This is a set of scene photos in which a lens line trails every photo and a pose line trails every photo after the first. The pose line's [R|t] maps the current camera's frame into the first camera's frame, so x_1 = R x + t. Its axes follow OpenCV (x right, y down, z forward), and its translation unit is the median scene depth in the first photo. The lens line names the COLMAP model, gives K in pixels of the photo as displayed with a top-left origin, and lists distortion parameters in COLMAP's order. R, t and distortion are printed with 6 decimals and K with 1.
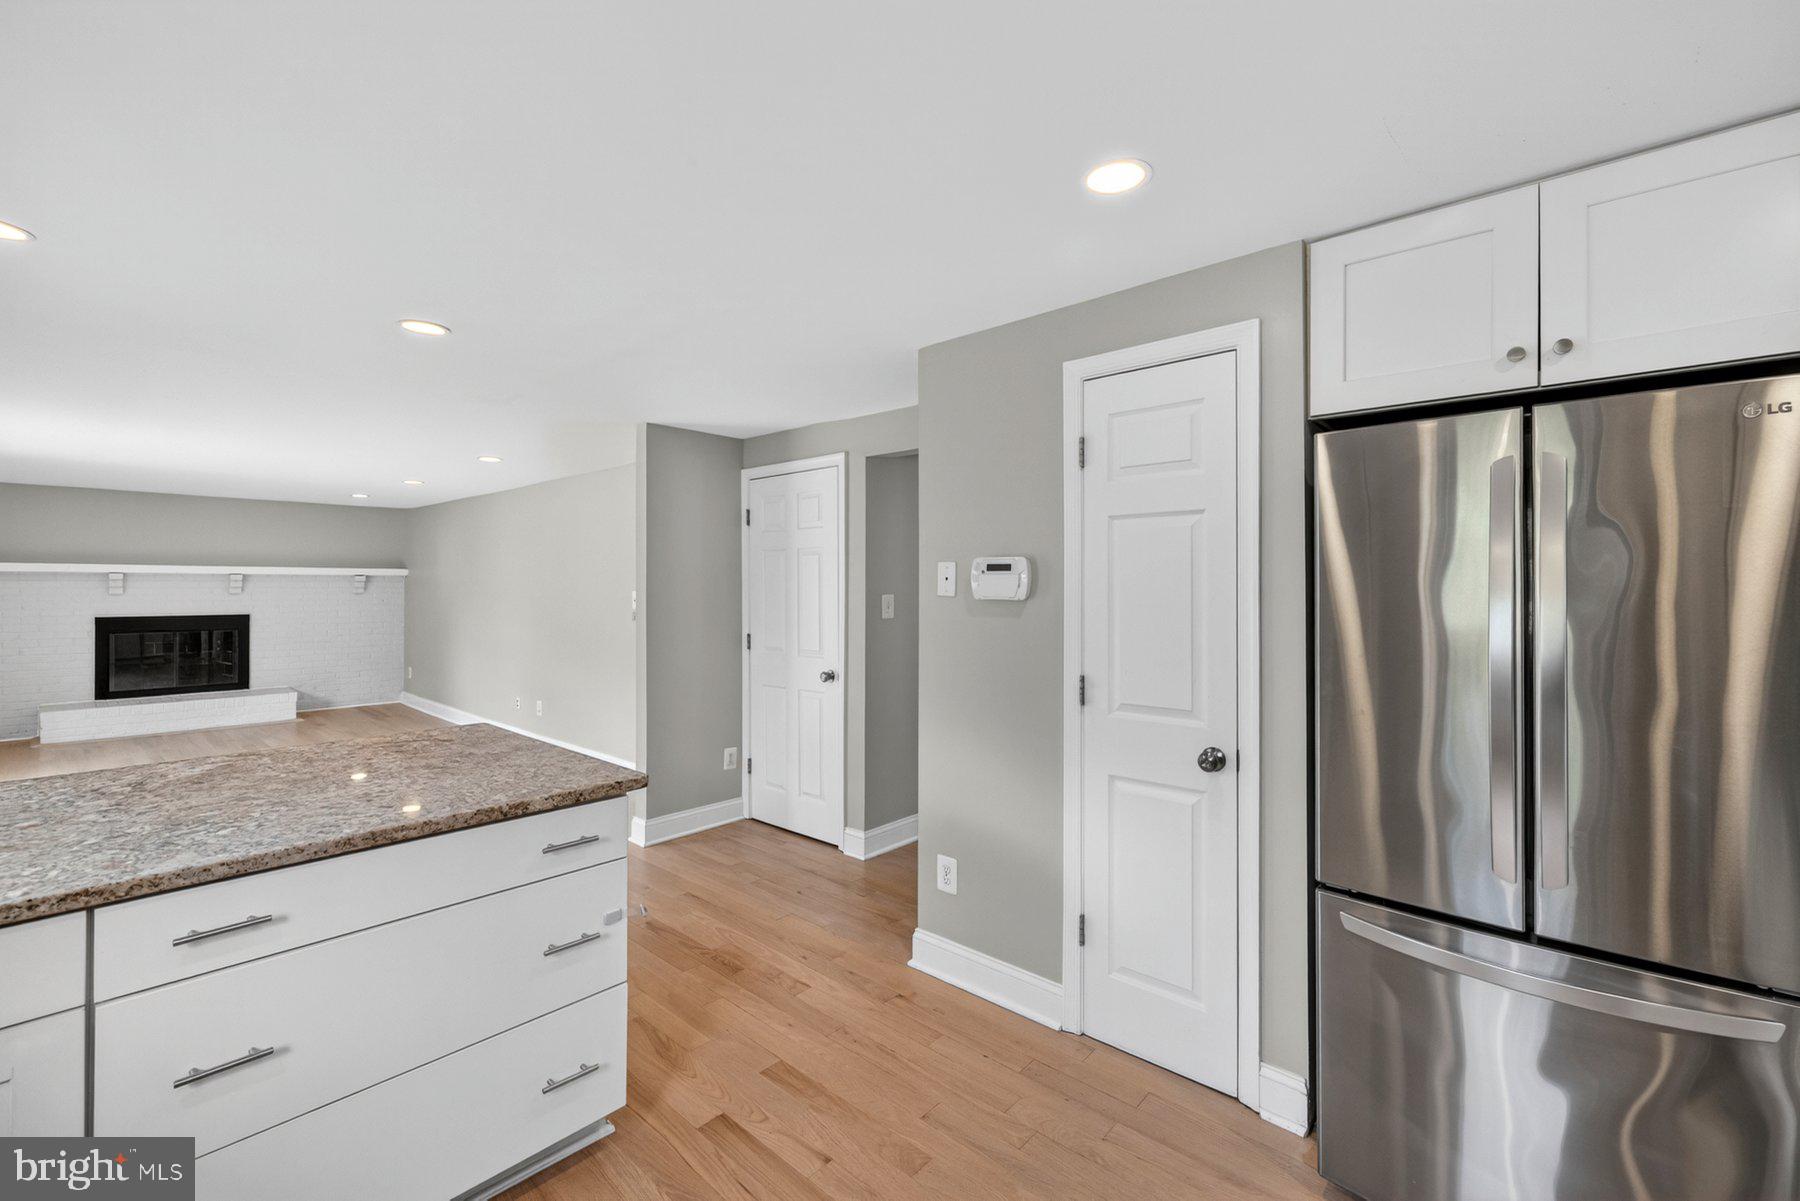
lens RADIAL K [[758.1, 0, 894.8], [0, 758.1, 584.7], [0, 0, 1]] dist [0.001458, 0.001602]
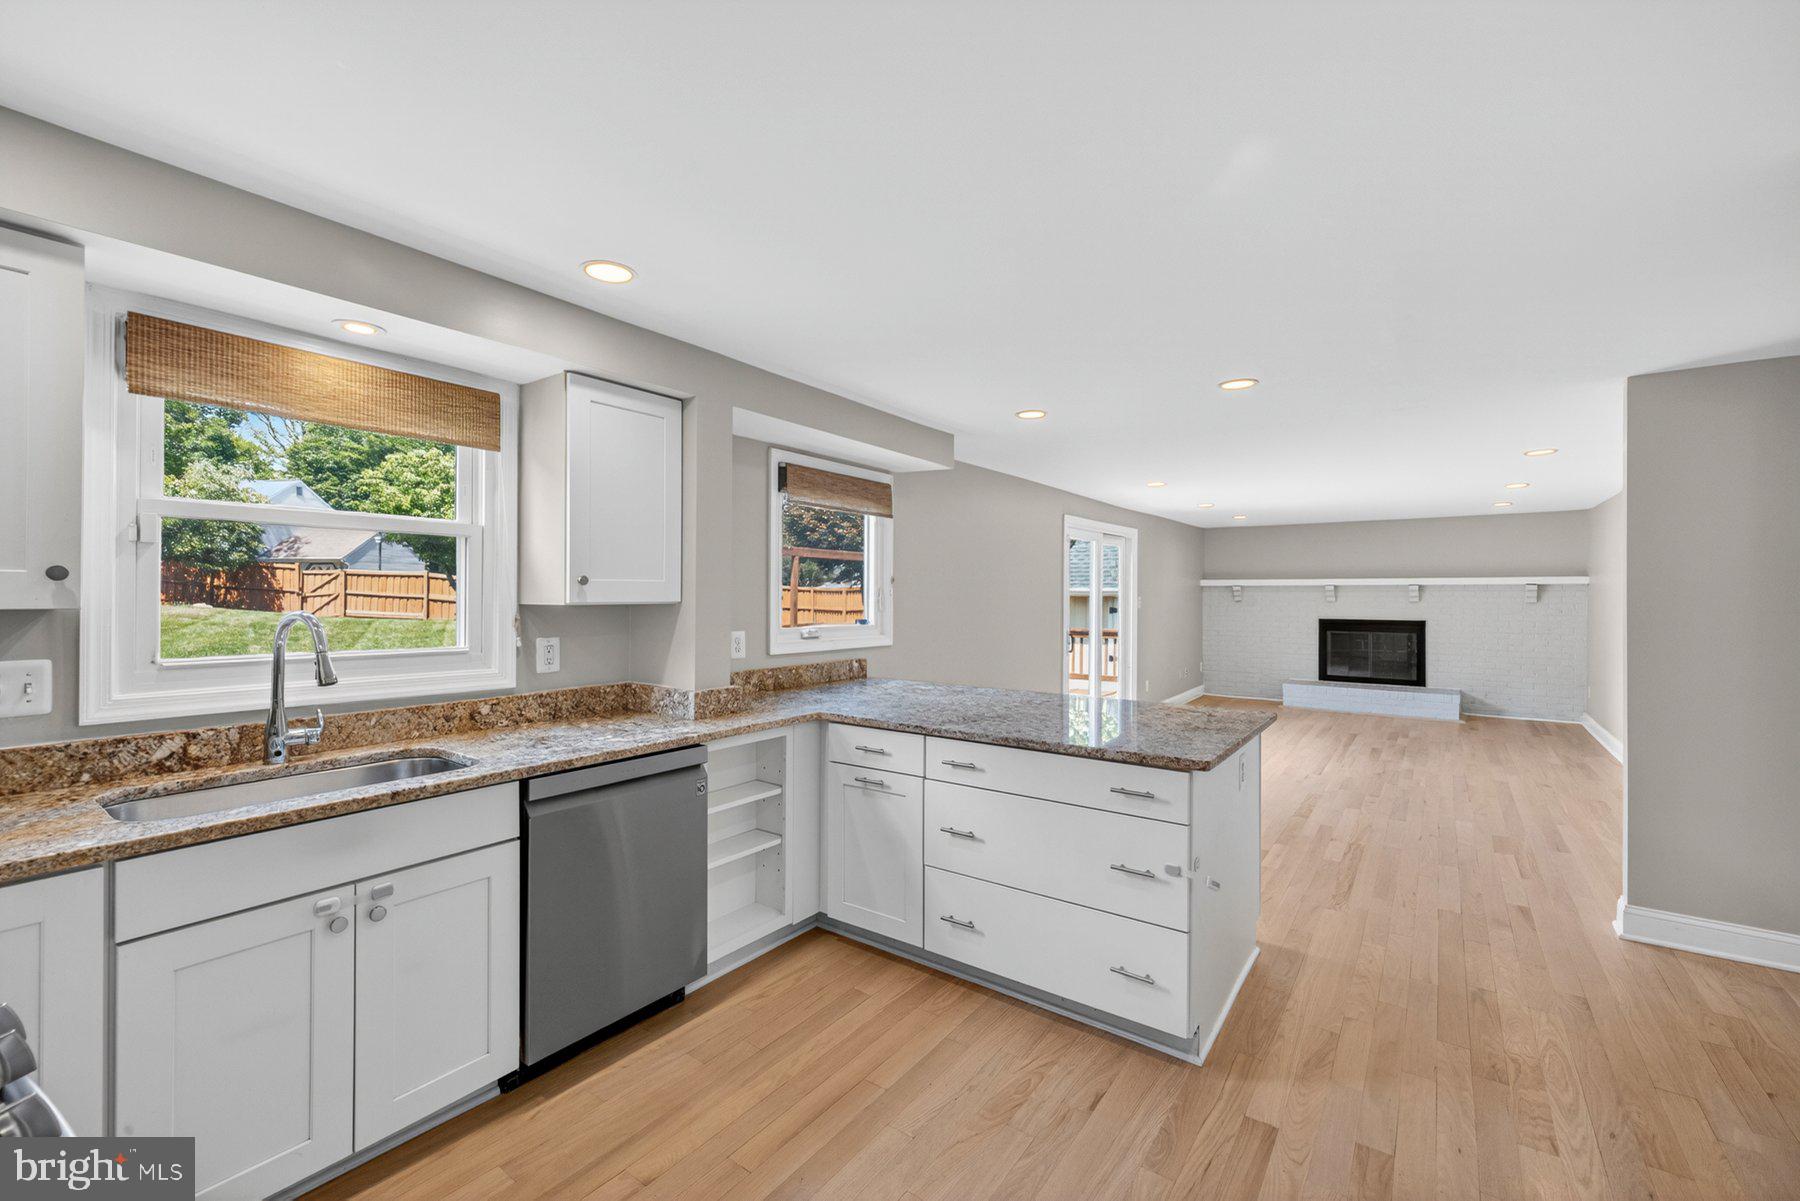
lens RADIAL K [[758.1, 0, 899.2], [0, 758.1, 590.1], [0, 0, 1]] dist [0.001458, 0.001602]
pose [[0.112666, -0.008106, -0.993600, 0.196985], [0.001028, 0.999967, -0.008041, 0.002419], [0.993632, -0.000115, 0.112670, 0.113543]]
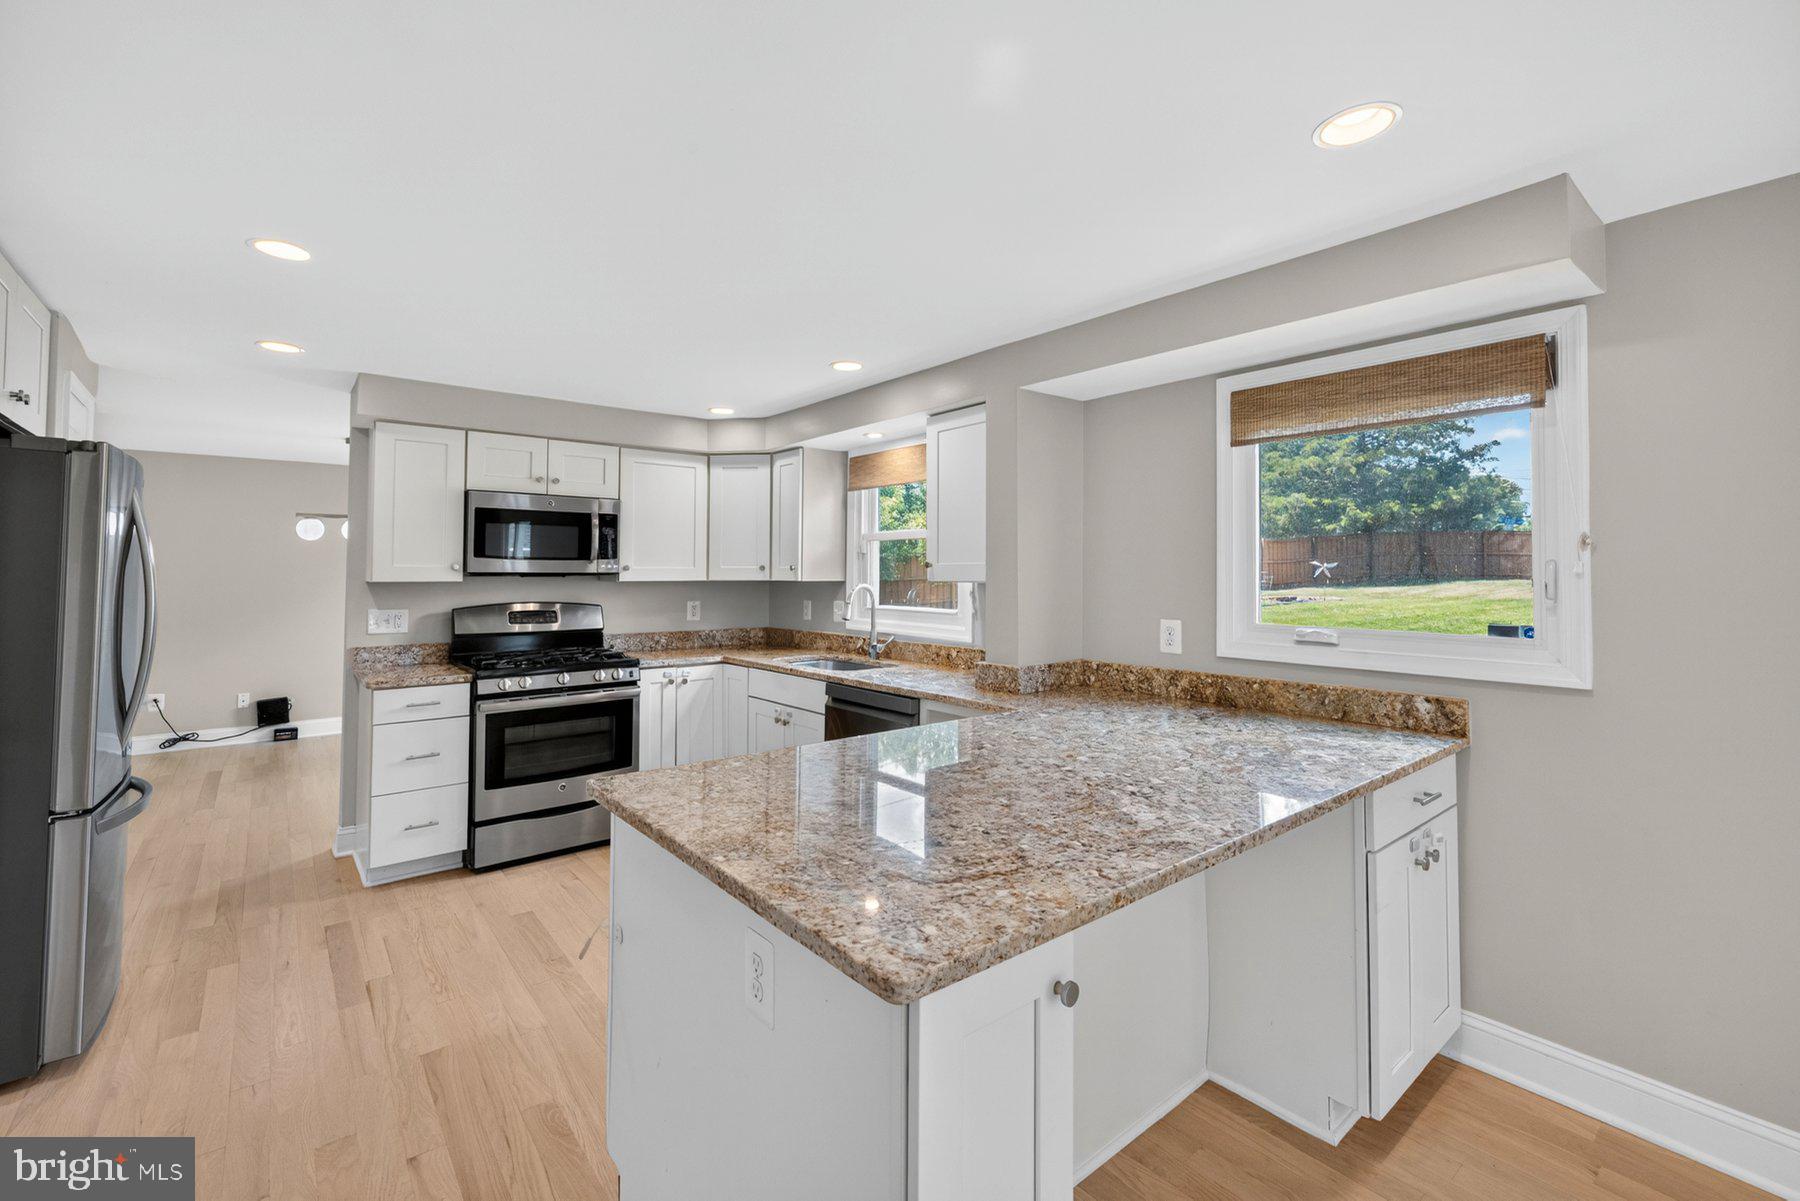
lens RADIAL K [[758.1, 0, 893.1], [0, 758.1, 561.5], [0, 0, 1]] dist [0.001458, 0.001602]
pose [[-0.989067, -0.001502, 0.147461, -0.215957], [-0.005137, 0.999692, -0.024272, 0.004375], [-0.147379, -0.024764, -0.988770, 0.487270]]
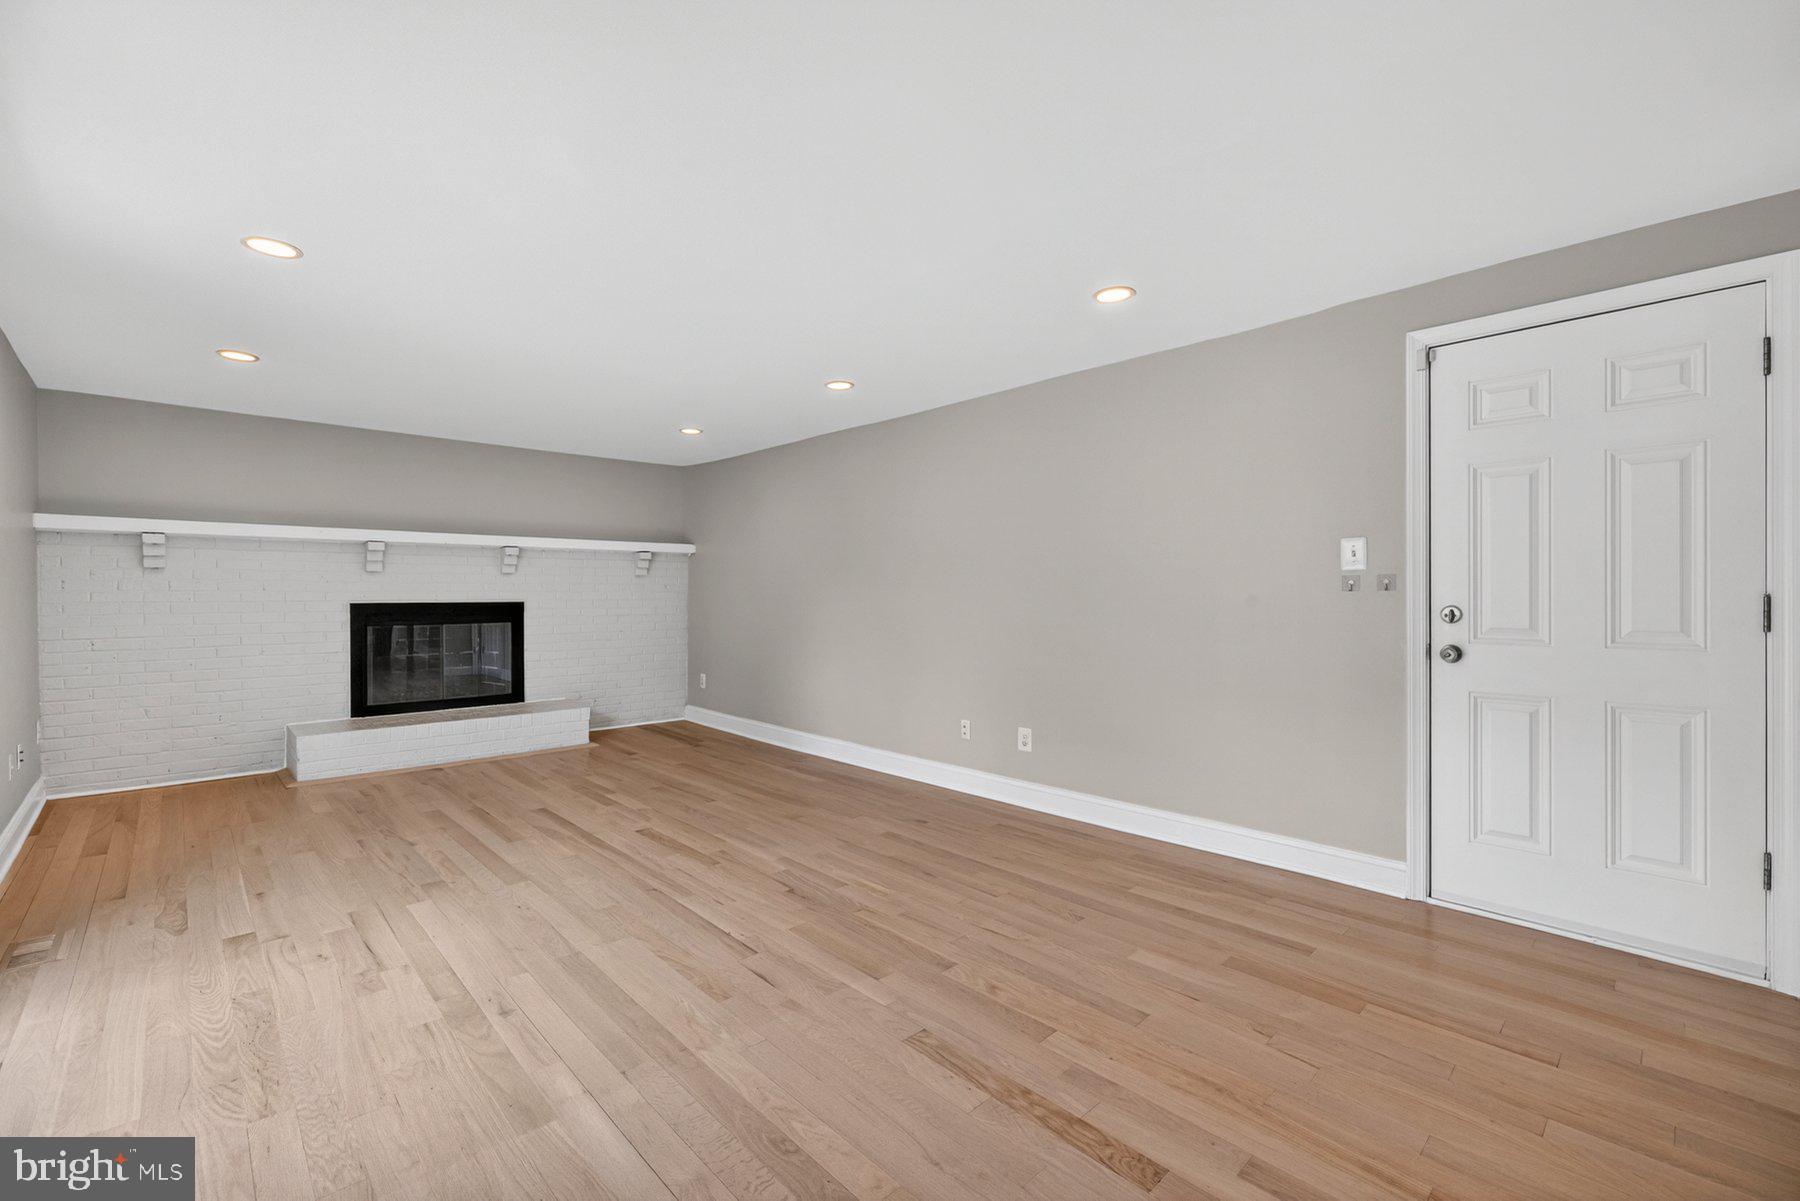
lens RADIAL K [[758.1, 0, 890.6], [0, 758.1, 592.9], [0, 0, 1]] dist [0.001458, 0.001602]
pose [[0.996642, -0.004964, -0.081728, -0.481449], [0.005079, 0.999986, 0.001194, 0.035205], [0.081721, -0.001605, 0.996654, 0.323107]]
